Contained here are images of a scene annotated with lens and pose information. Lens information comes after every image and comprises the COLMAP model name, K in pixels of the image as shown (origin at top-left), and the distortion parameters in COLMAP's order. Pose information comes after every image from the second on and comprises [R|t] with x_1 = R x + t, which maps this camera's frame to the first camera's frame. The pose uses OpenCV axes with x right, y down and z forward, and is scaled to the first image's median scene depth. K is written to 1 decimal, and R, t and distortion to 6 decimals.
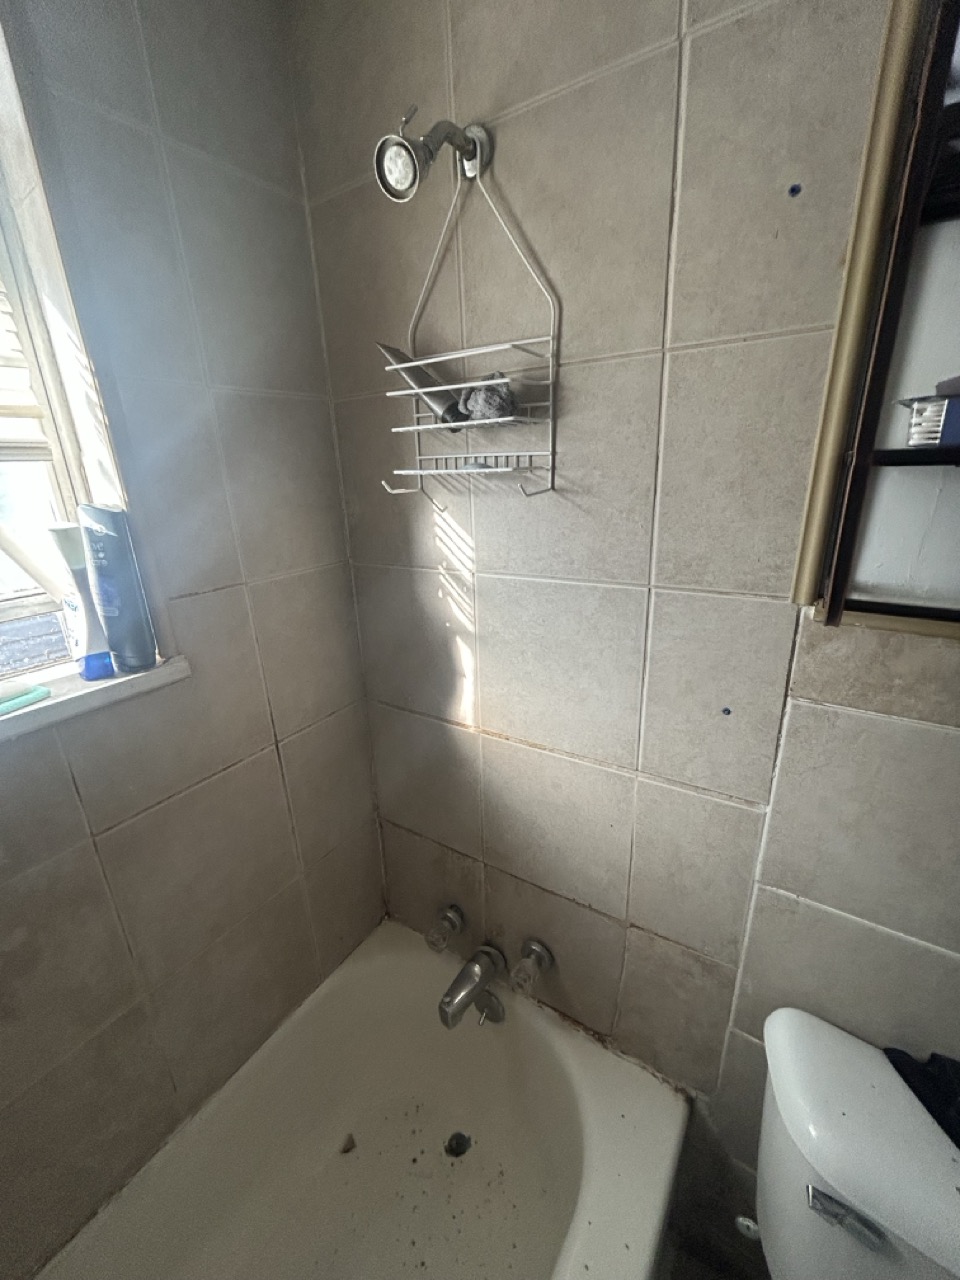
lens RADIAL K [[518.1, 0, 481.3], [0, 518.1, 639.4], [0, 0, 1]] dist [-0.000591, -0.000148]
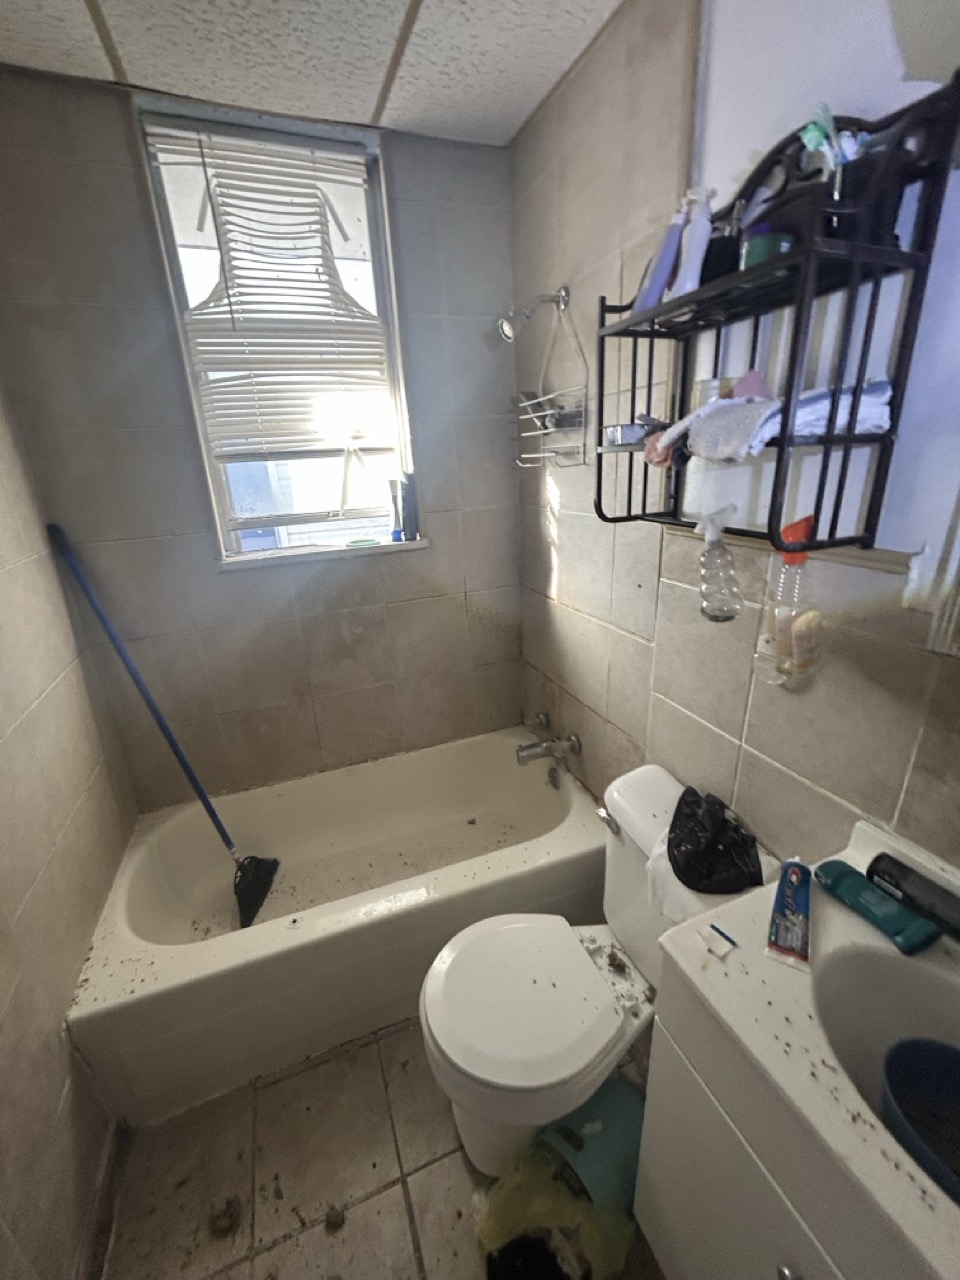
lens RADIAL K [[518.1, 0, 480.2], [0, 518.1, 640.3], [0, 0, 1]] dist [-0.000591, -0.000148]
pose [[0.806529, 0.183742, -0.561916, 1.011789], [-0.161718, 0.982793, 0.089247, 0.239256], [0.568645, 0.018892, 0.822366, -0.769306]]
